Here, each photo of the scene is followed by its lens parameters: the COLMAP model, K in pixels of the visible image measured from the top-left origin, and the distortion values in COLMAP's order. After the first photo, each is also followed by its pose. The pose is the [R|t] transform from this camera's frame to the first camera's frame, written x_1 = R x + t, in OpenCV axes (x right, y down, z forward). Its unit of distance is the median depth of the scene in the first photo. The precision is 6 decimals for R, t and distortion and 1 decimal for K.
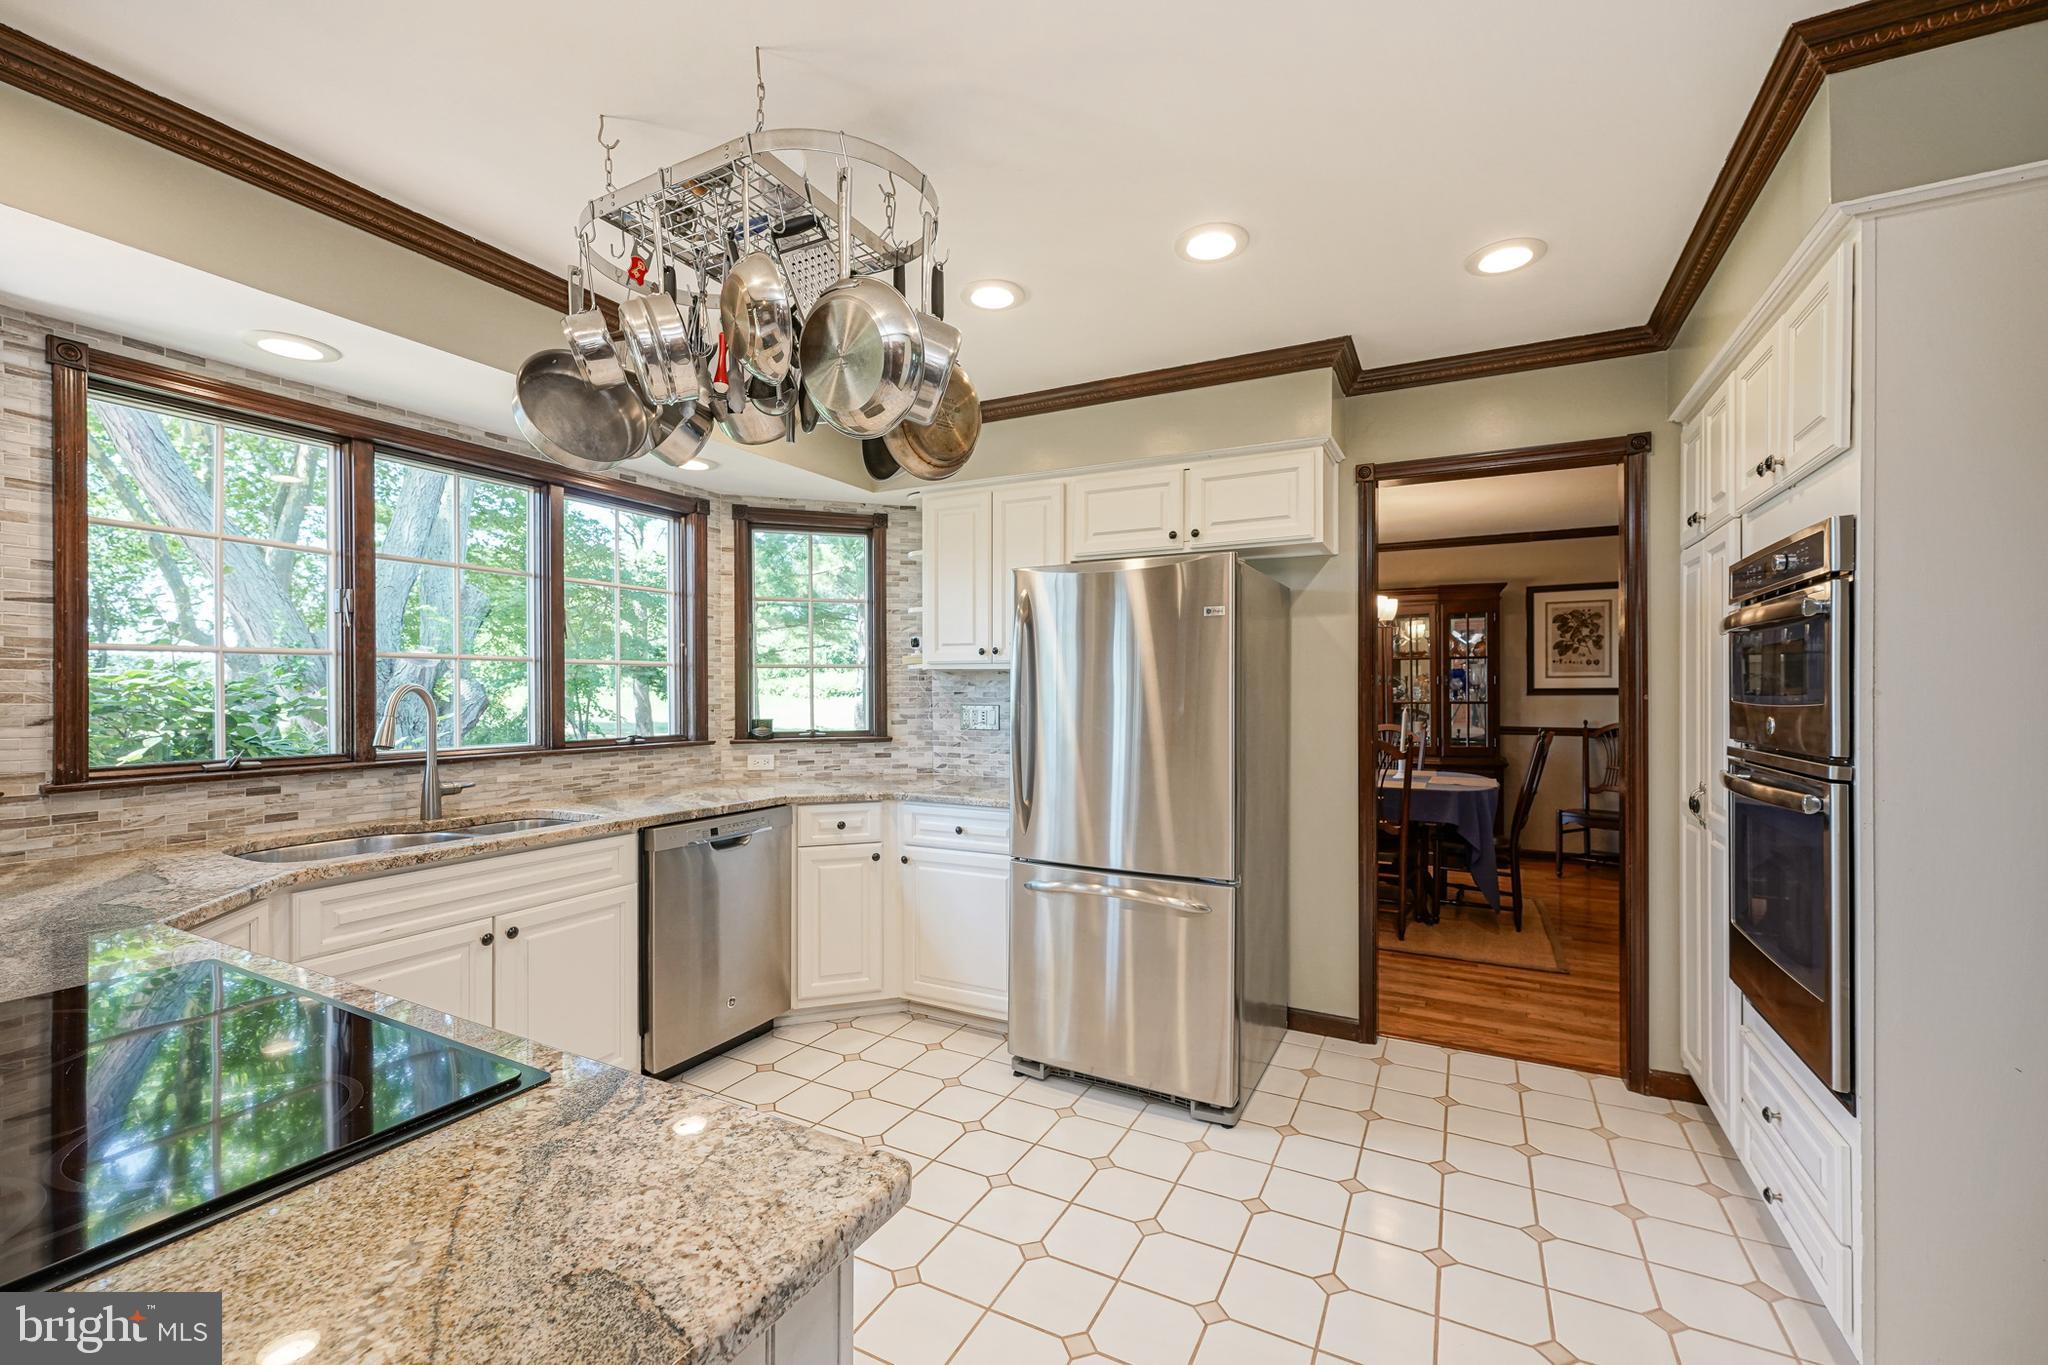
lens RADIAL K [[835.4, 0, 1016.4], [0, 835.4, 692.0], [0, 0, 1]] dist [-0.000397, 0.000276]
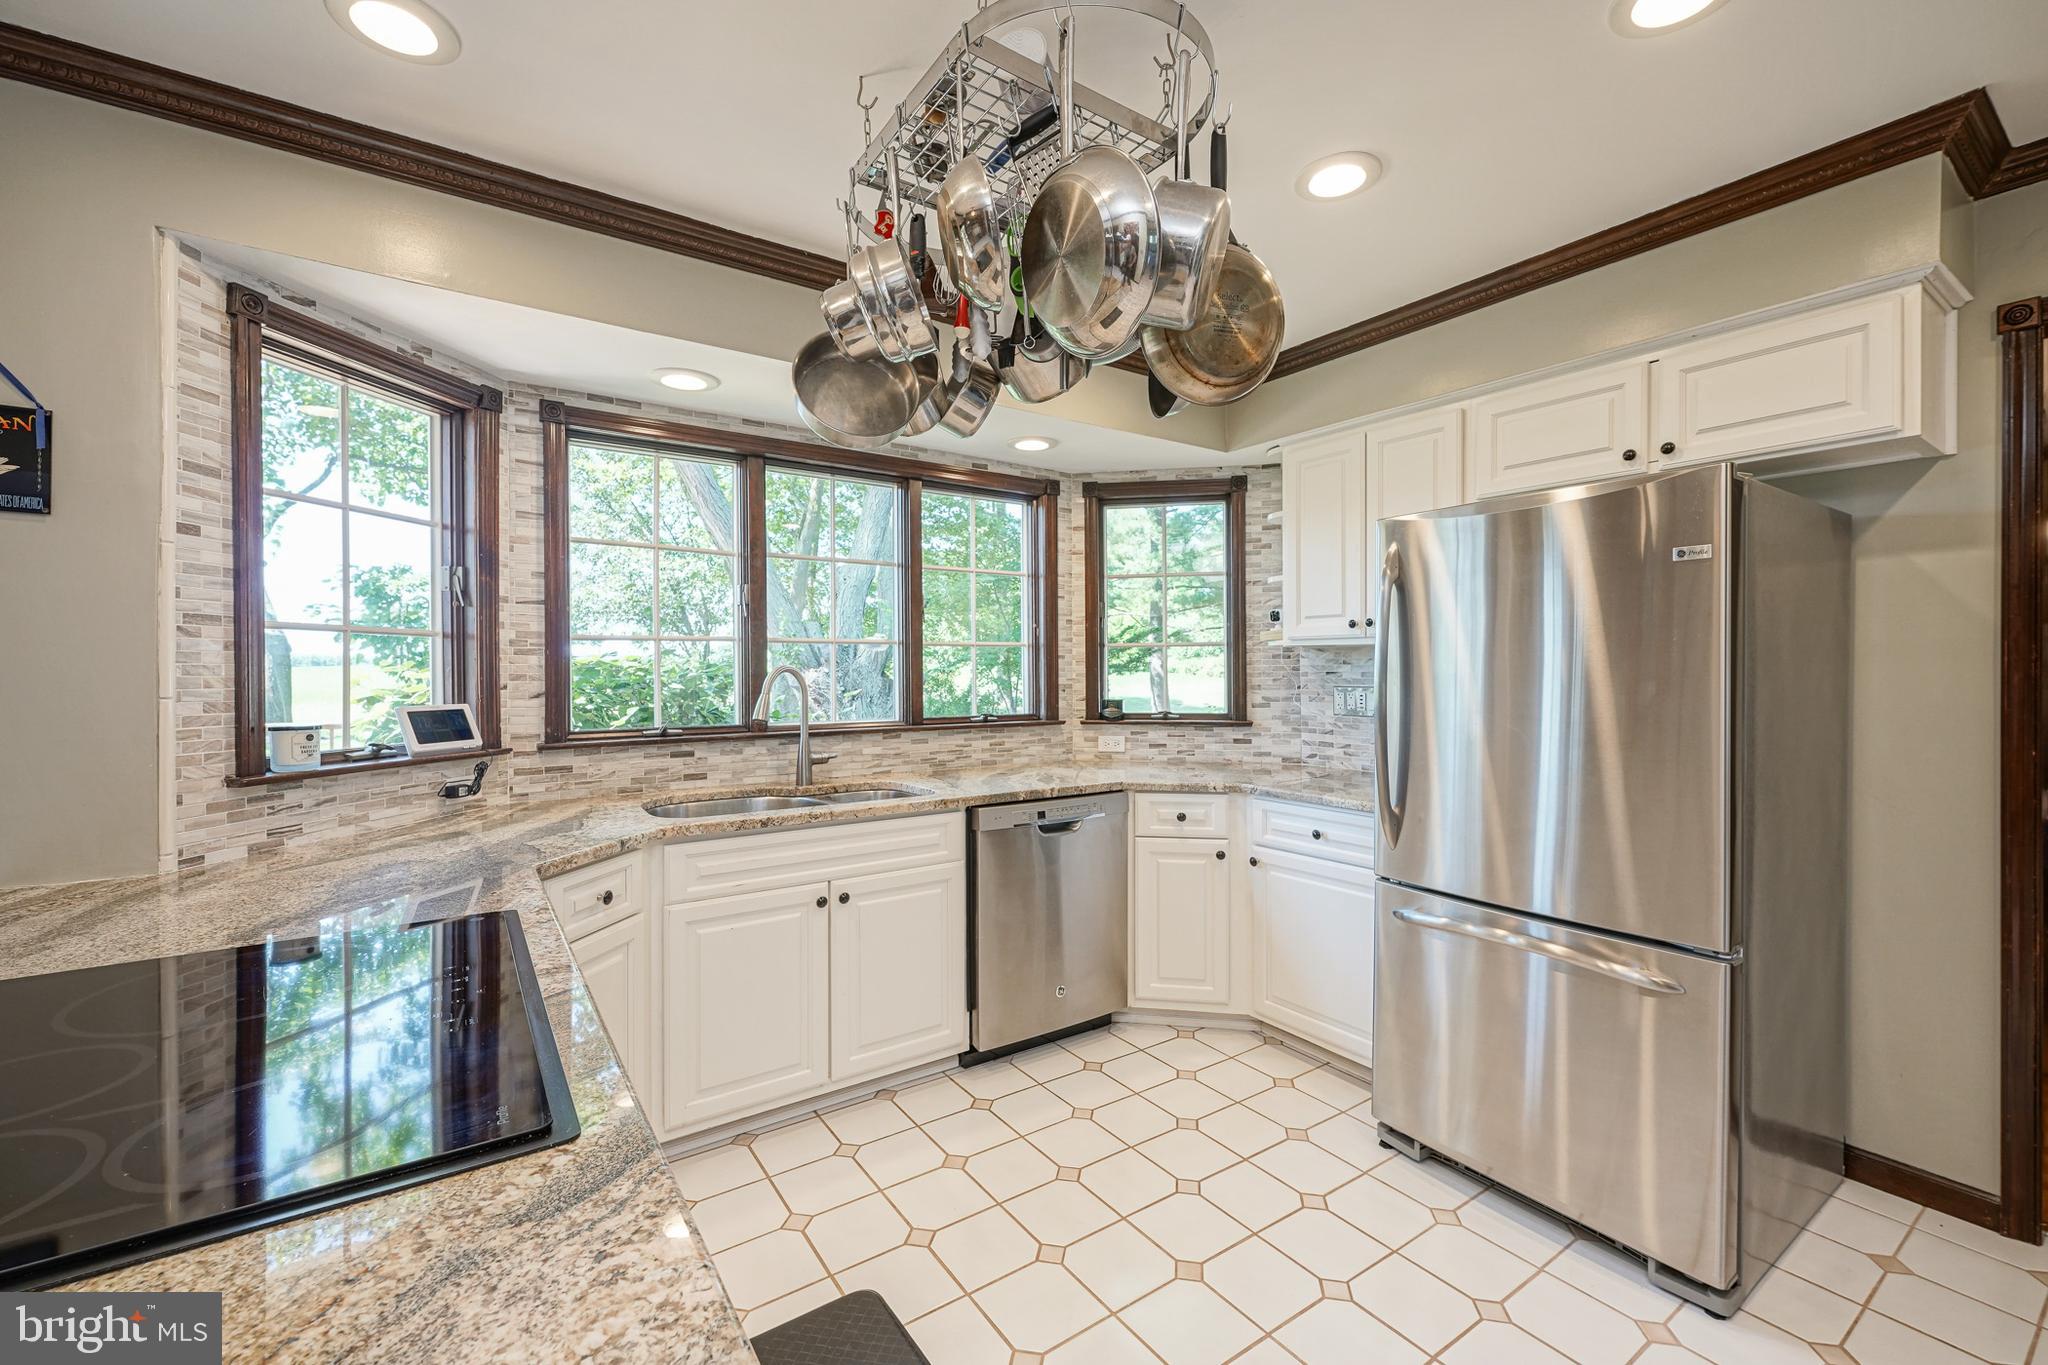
lens RADIAL K [[845.5, 0, 975.1], [0, 845.5, 675.0], [0, 0, 1]] dist [-0.000300, 0.000166]
pose [[0.879892, 0.001233, -0.475173, 0.039957], [0.000737, 0.999992, 0.003959, -0.000504], [0.475174, -0.003834, 0.879883, 0.092329]]
